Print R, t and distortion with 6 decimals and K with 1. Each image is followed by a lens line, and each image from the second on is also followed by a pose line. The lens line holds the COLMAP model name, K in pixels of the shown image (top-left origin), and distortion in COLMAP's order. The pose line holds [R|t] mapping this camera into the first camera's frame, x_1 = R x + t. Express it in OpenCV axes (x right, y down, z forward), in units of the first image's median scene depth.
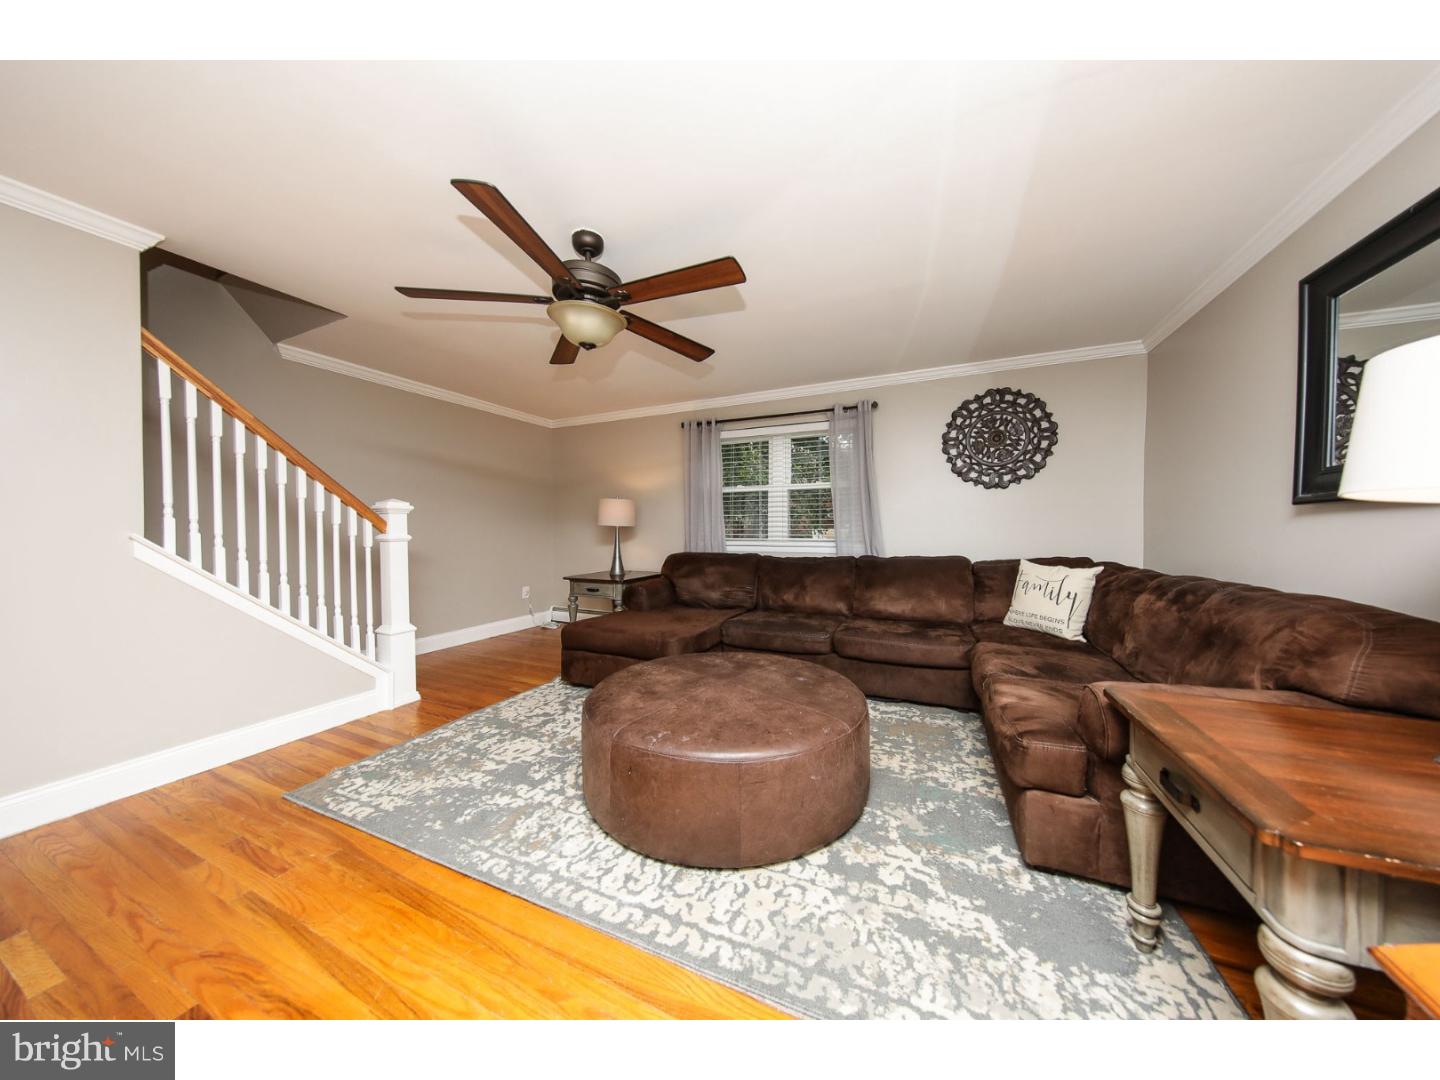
lens RADIAL K [[454.9, 0, 724.3], [0, 454.9, 536.0], [0, 0, 1]] dist [0.005040, -0.000670]
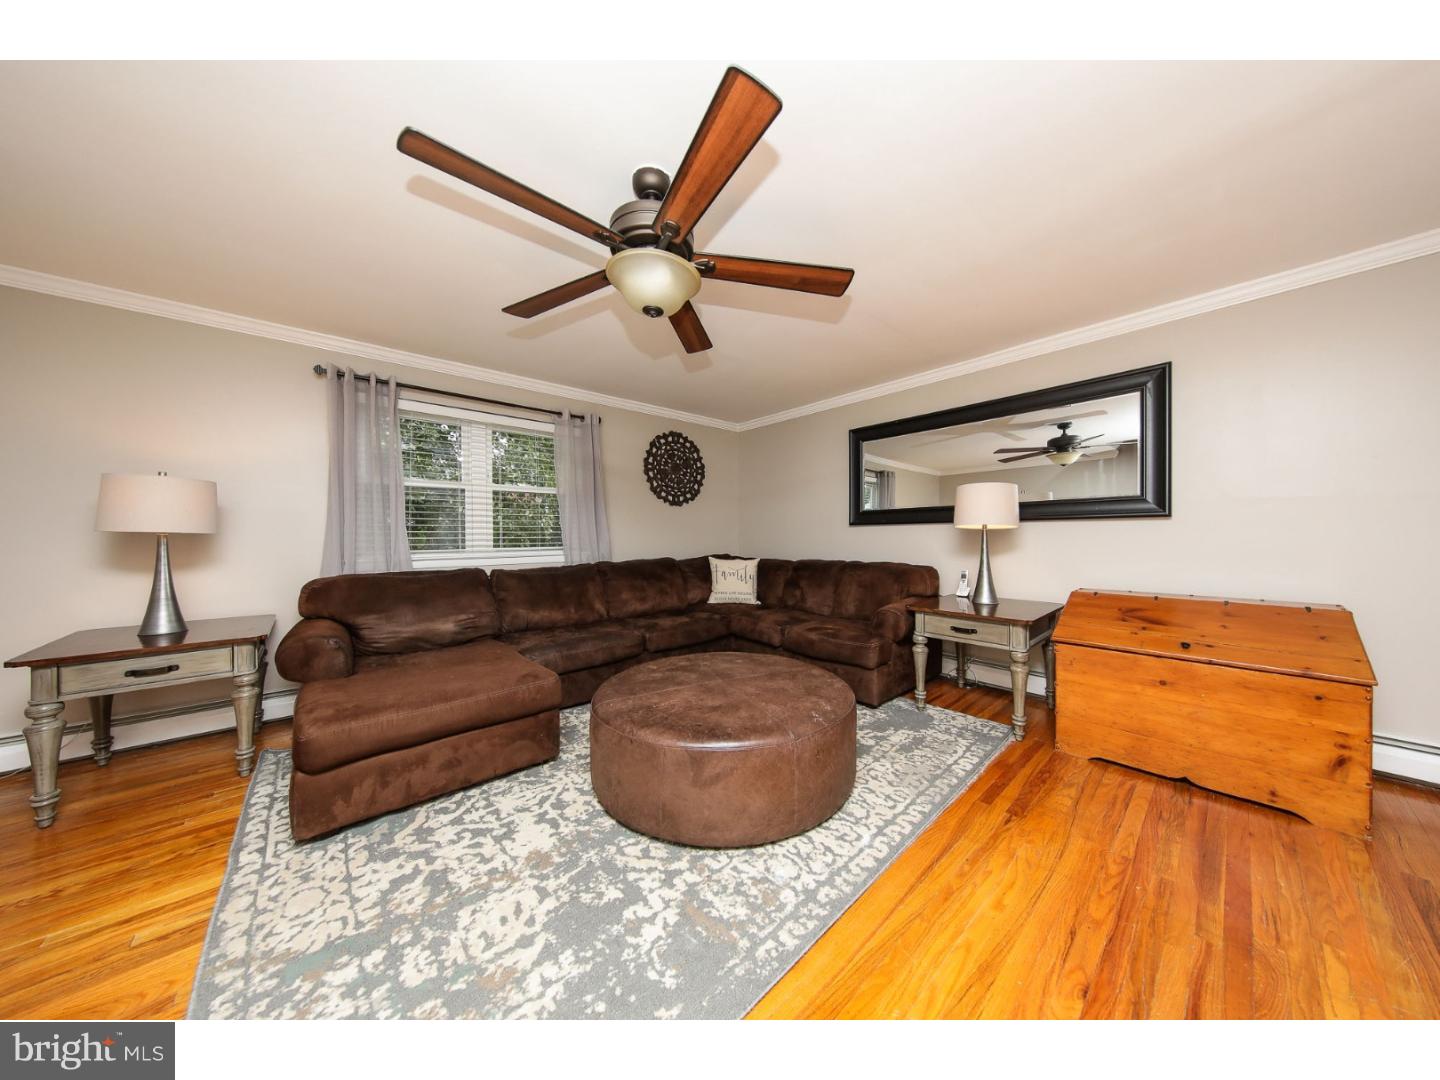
lens RADIAL K [[454.9, 0, 728.1], [0, 454.9, 535.6], [0, 0, 1]] dist [0.005040, -0.000670]
pose [[0.401314, -0.003953, 0.915932, -0.762210], [0.017664, 0.999838, -0.003424, -0.012449], [-0.915770, 0.017553, 0.401319, 0.430971]]
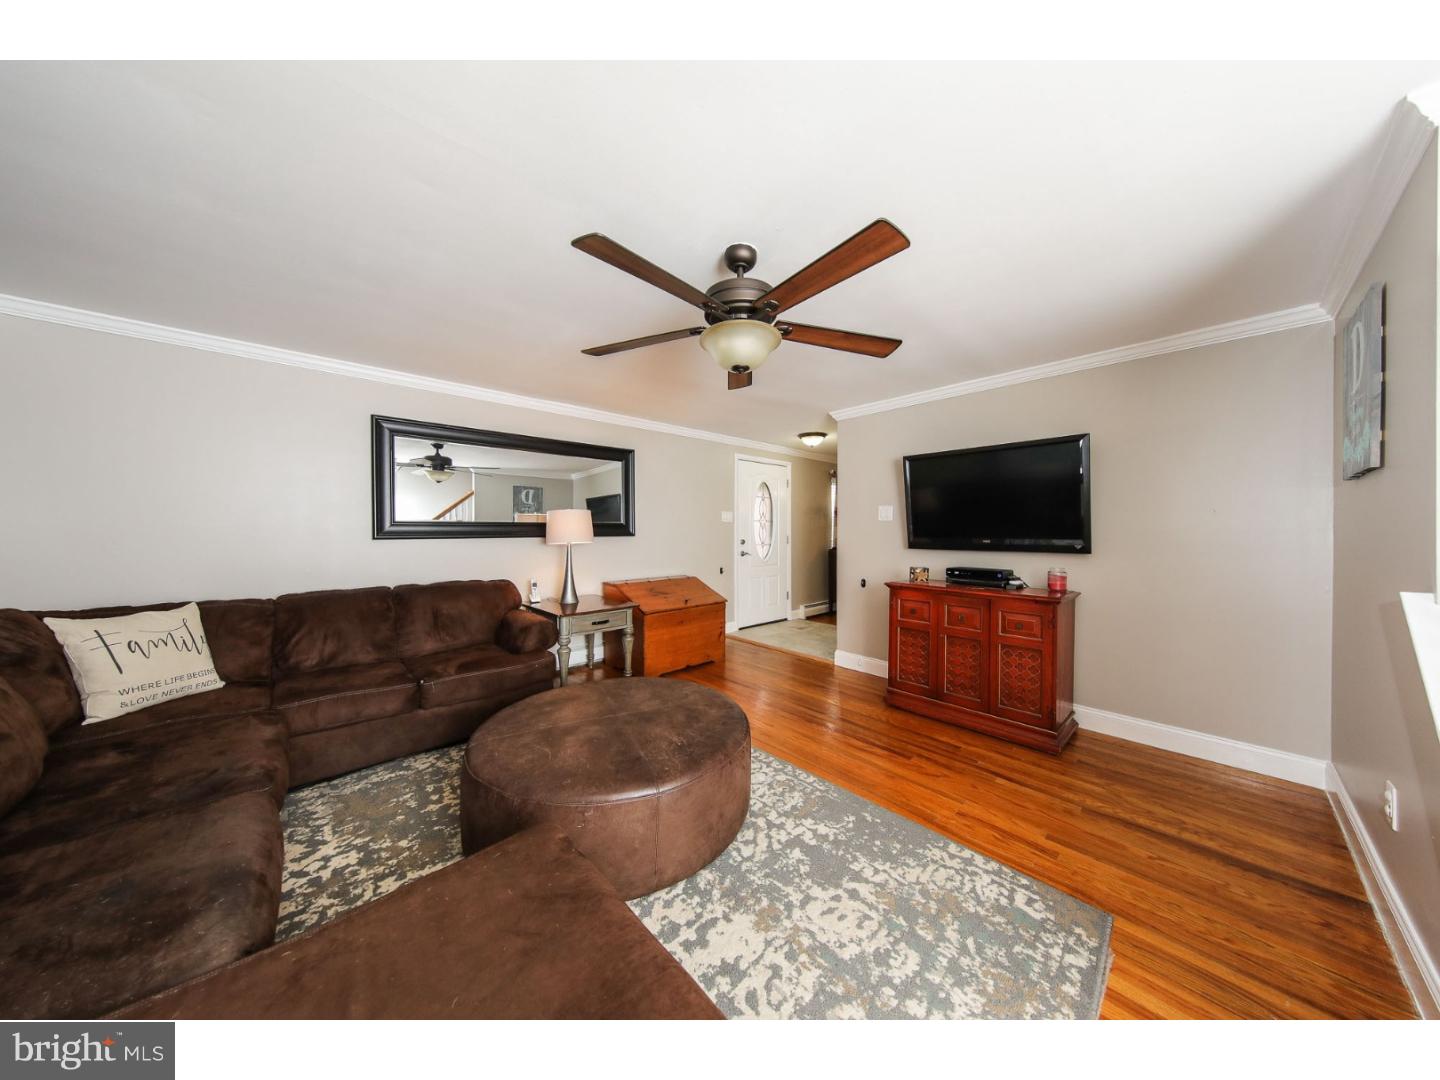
lens RADIAL K [[454.9, 0, 729.1], [0, 454.9, 538.0], [0, 0, 1]] dist [0.005040, -0.000670]
pose [[-0.927679, -0.004429, 0.373353, -0.477444], [0.005856, 0.999634, 0.026409, -0.078106], [-0.373334, 0.026685, -0.927313, 1.440003]]
